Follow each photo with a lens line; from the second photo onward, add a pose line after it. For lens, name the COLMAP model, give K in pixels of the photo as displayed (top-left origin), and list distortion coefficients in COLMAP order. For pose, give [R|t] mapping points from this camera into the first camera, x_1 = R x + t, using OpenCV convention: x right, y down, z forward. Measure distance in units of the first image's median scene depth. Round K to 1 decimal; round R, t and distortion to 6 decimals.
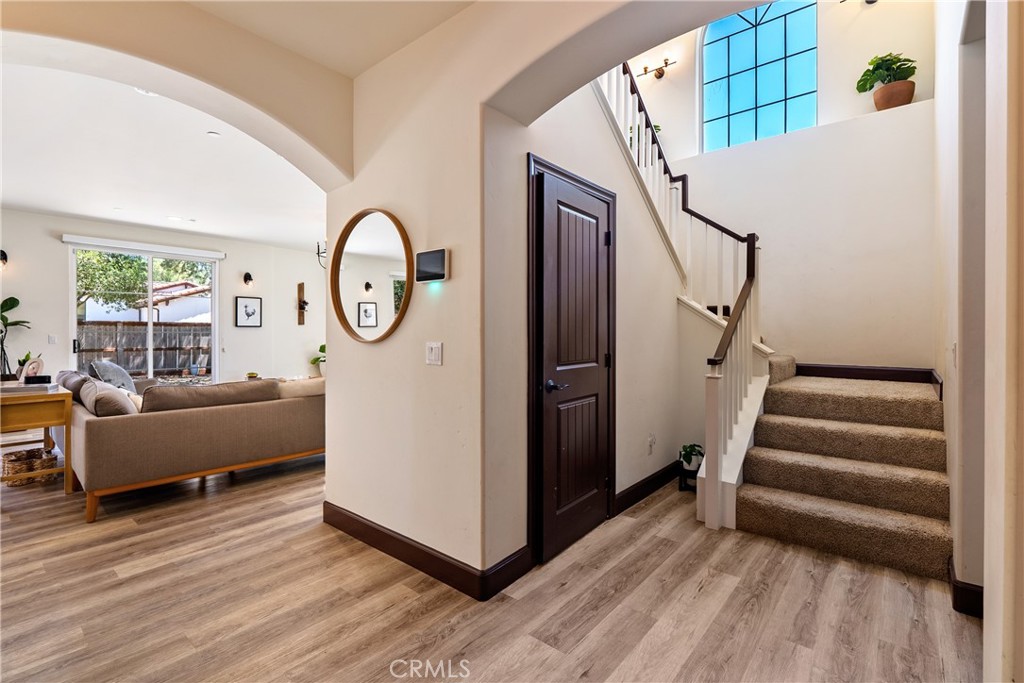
lens RADIAL K [[467.6, 0, 513.8], [0, 467.6, 335.4], [0, 0, 1]] dist [-0.011962, -0.000171]
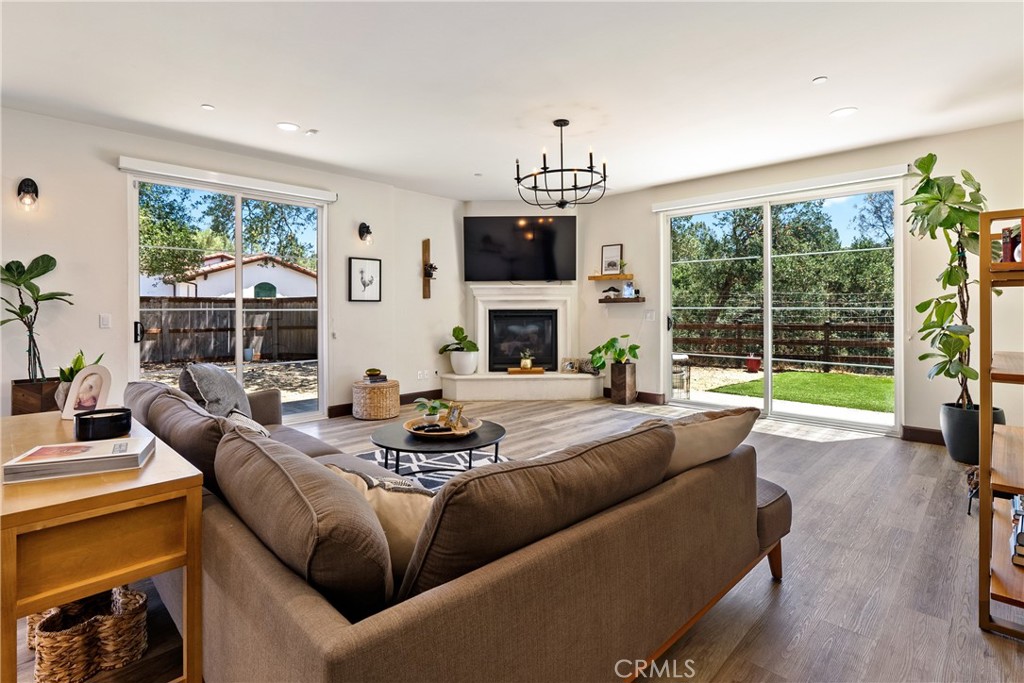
lens RADIAL K [[505.1, 0, 506.5], [0, 505.1, 311.2], [0, 0, 1]] dist [-0.006519, -0.000720]
pose [[0.996558, -0.003870, -0.082804, -0.272737], [0.003784, 0.999992, -0.001197, -0.002051], [0.082808, 0.000880, 0.996565, 0.248450]]
